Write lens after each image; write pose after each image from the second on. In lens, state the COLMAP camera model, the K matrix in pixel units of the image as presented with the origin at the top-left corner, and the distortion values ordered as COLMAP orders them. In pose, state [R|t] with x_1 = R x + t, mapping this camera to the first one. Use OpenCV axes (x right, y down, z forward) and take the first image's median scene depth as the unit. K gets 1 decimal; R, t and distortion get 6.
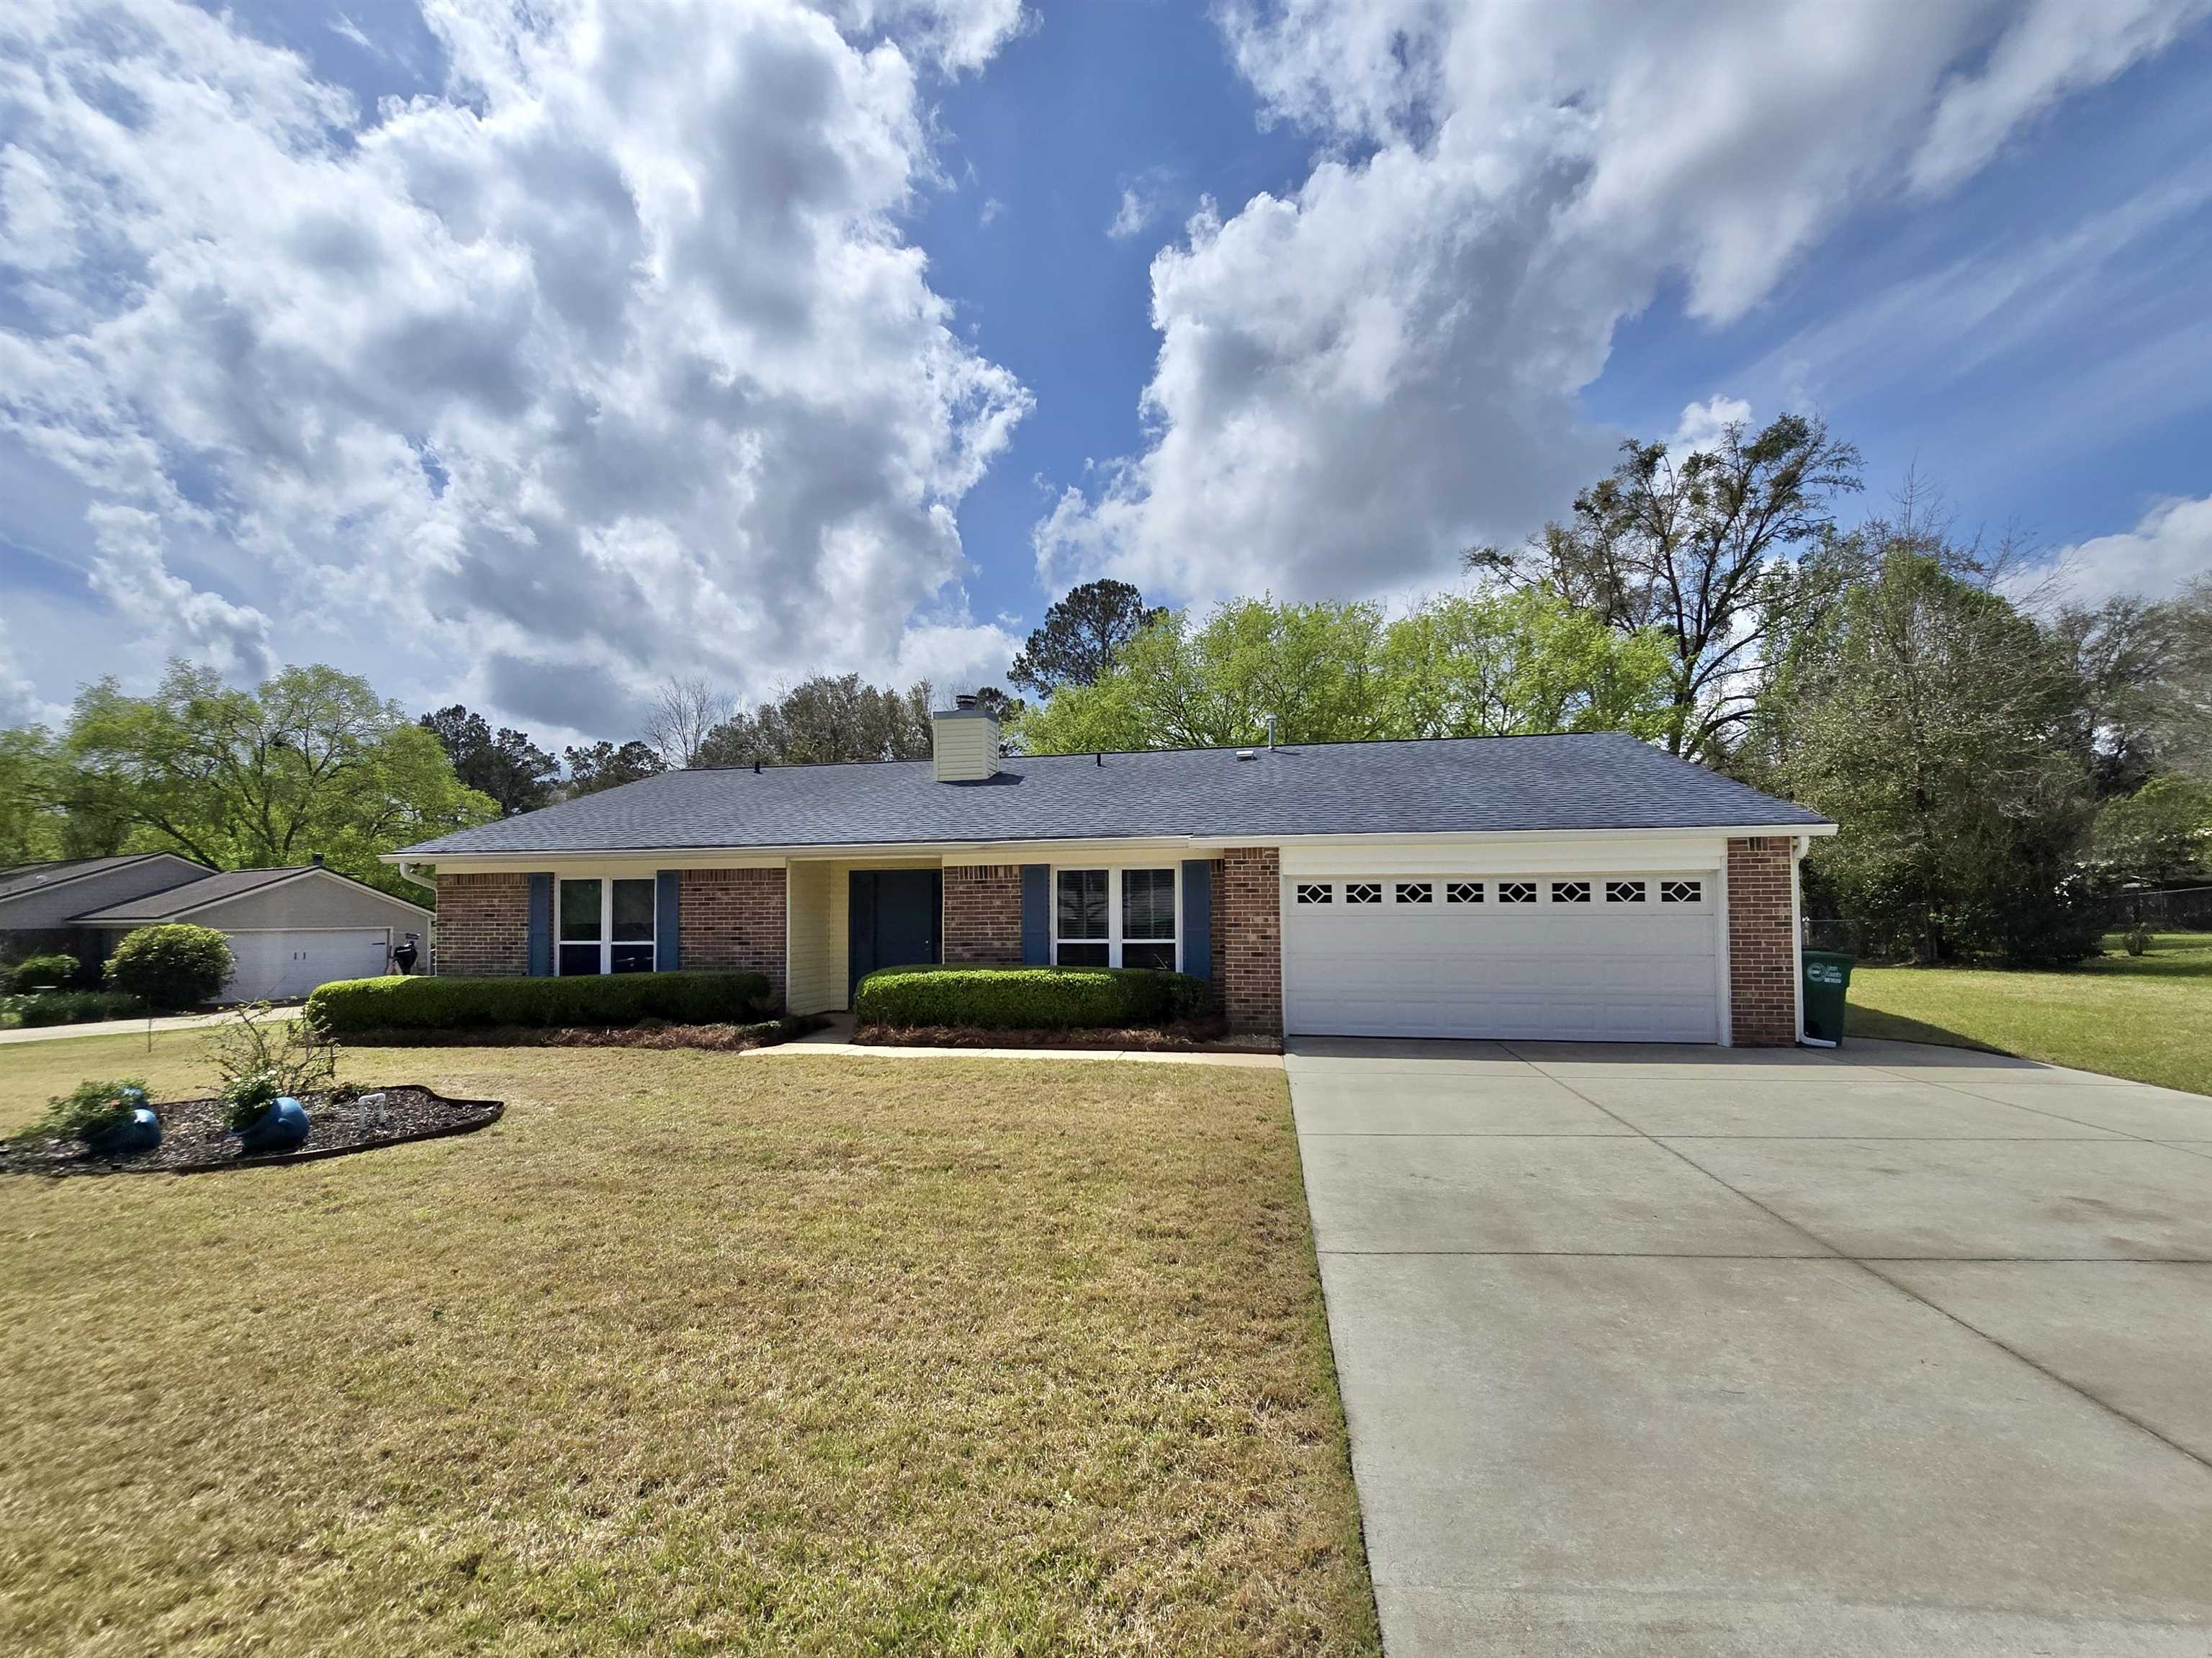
lens RADIAL K [[905.8, 0, 1101.0], [0, 905.8, 844.3], [0, 0, 1]] dist [-0.001173, 0.000792]
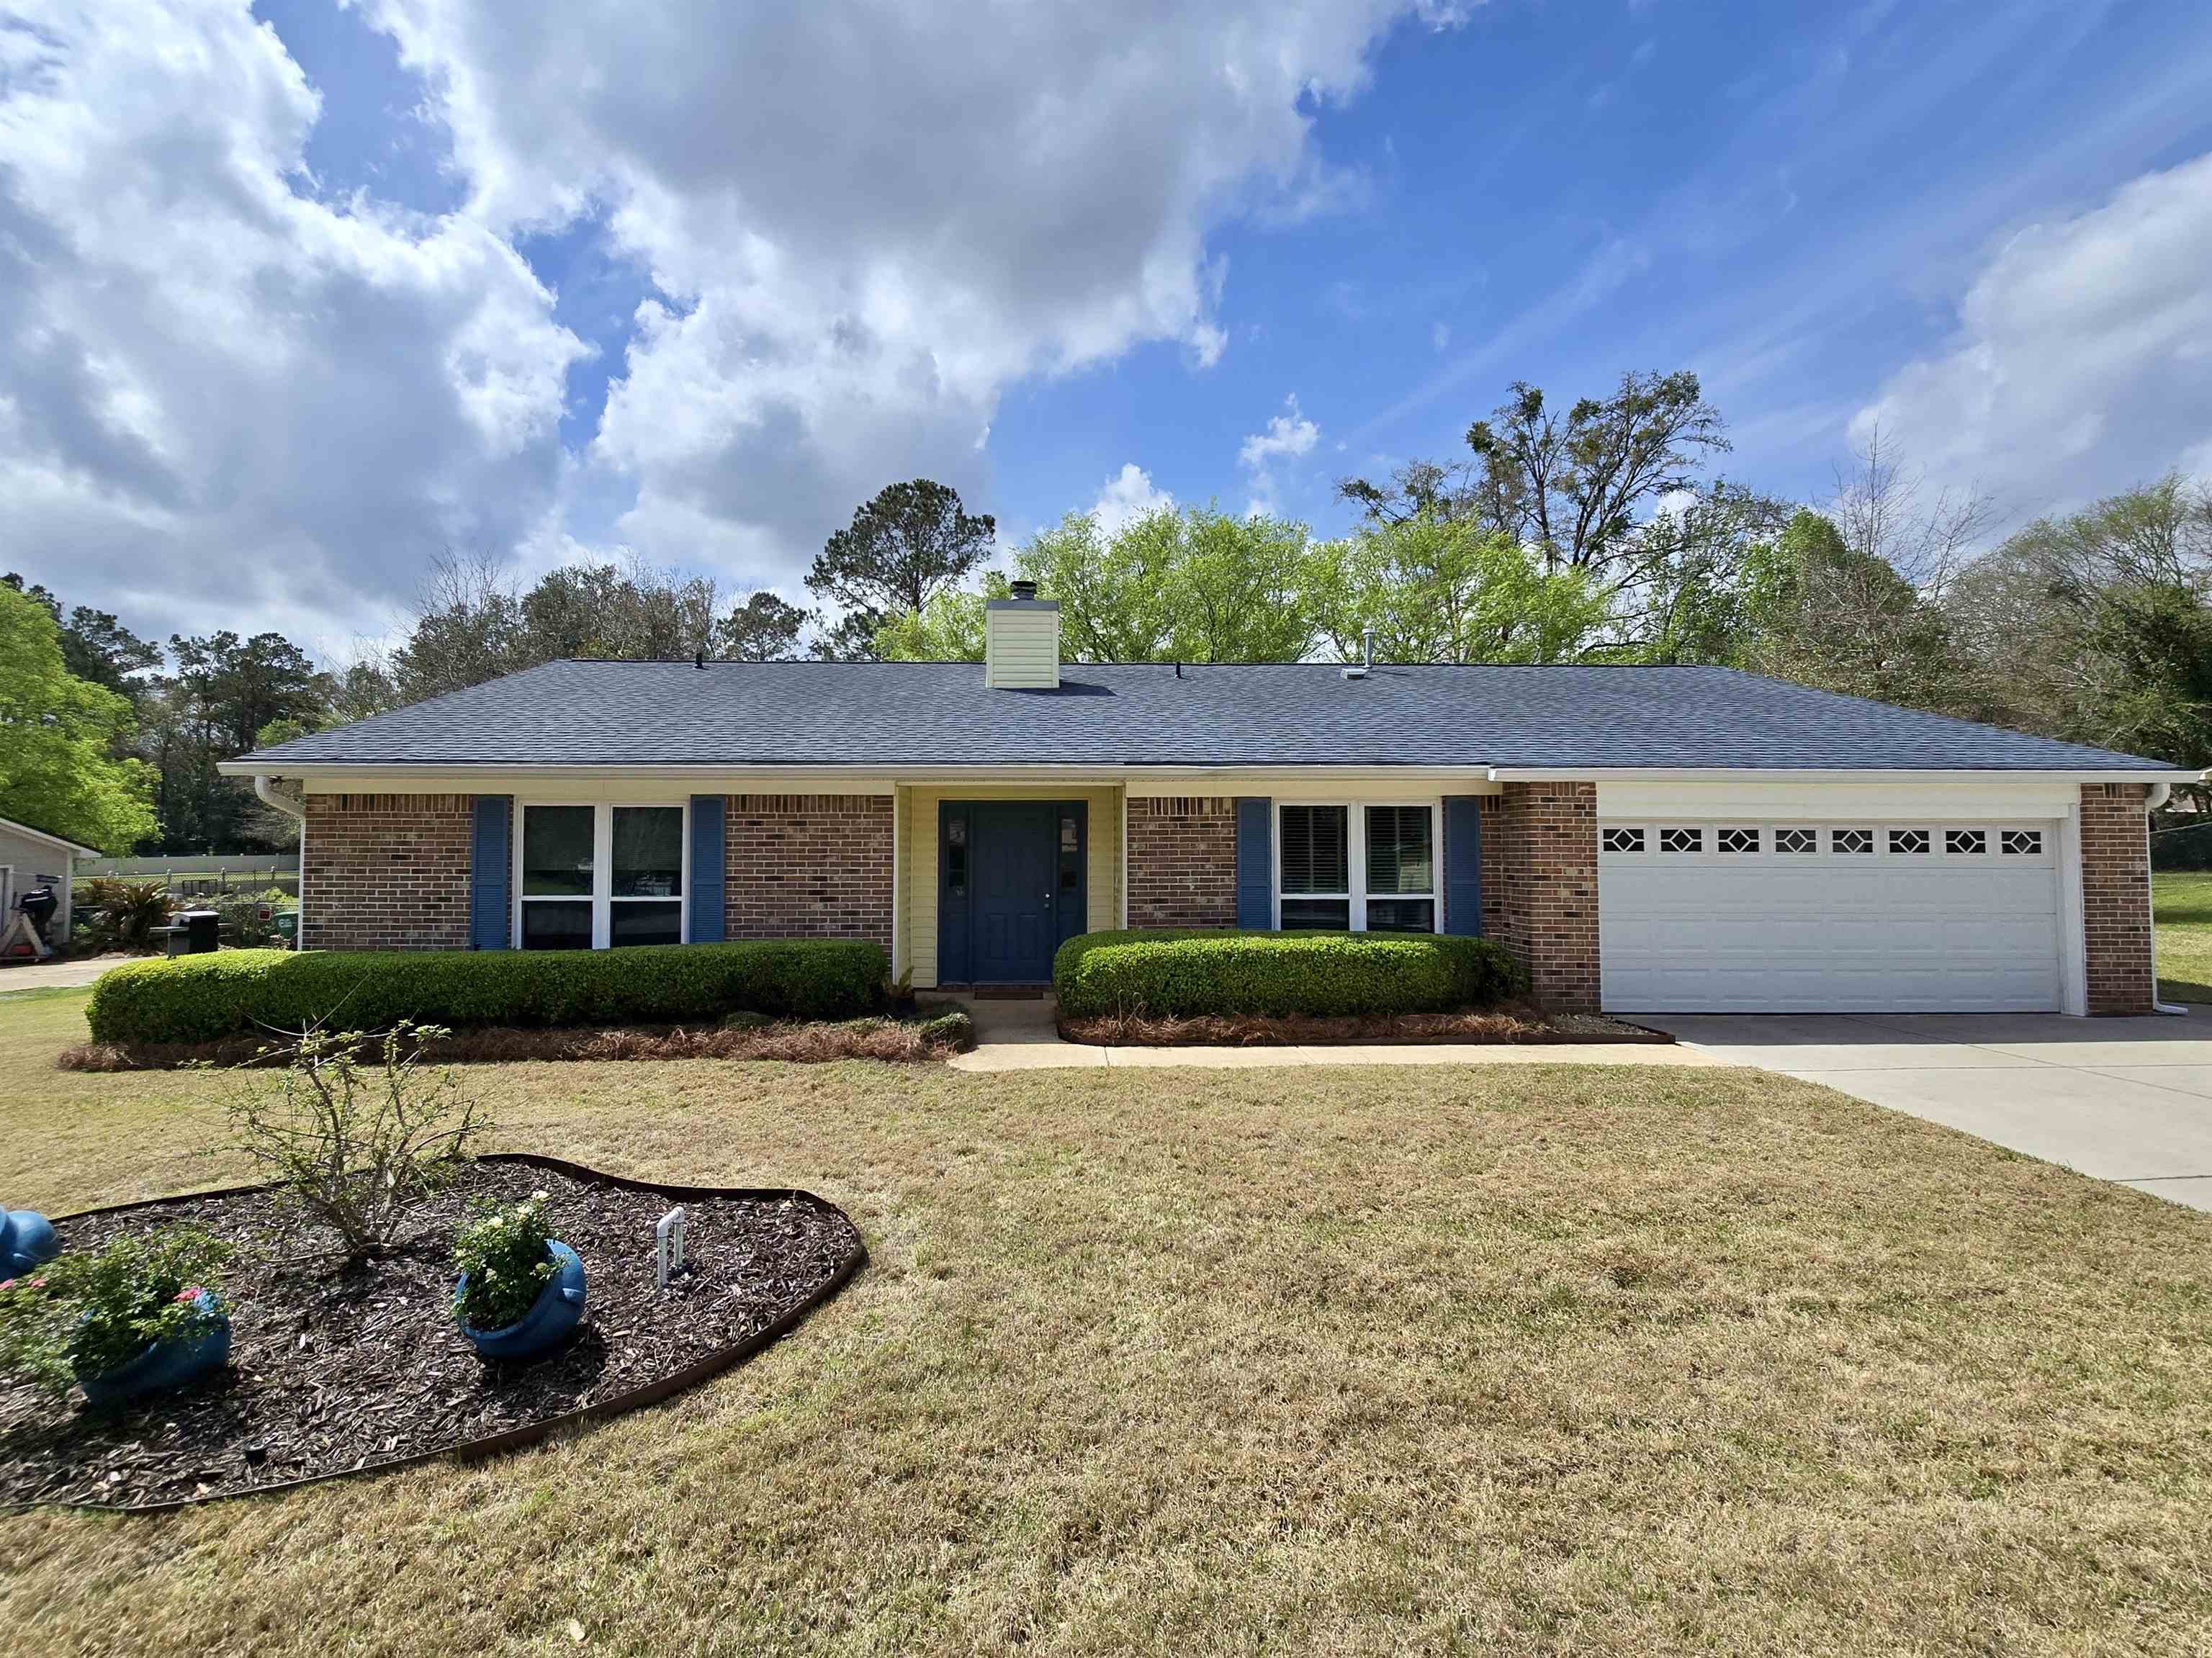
lens RADIAL K [[964.2, 0, 1045.3], [0, 964.2, 766.3], [0, 0, 1]] dist [0.000407, -0.000274]
pose [[0.976605, 0.025822, 0.213486, -0.417344], [-0.023521, 0.999635, -0.013311, 0.010833], [-0.213752, 0.007978, 0.976855, 0.231211]]
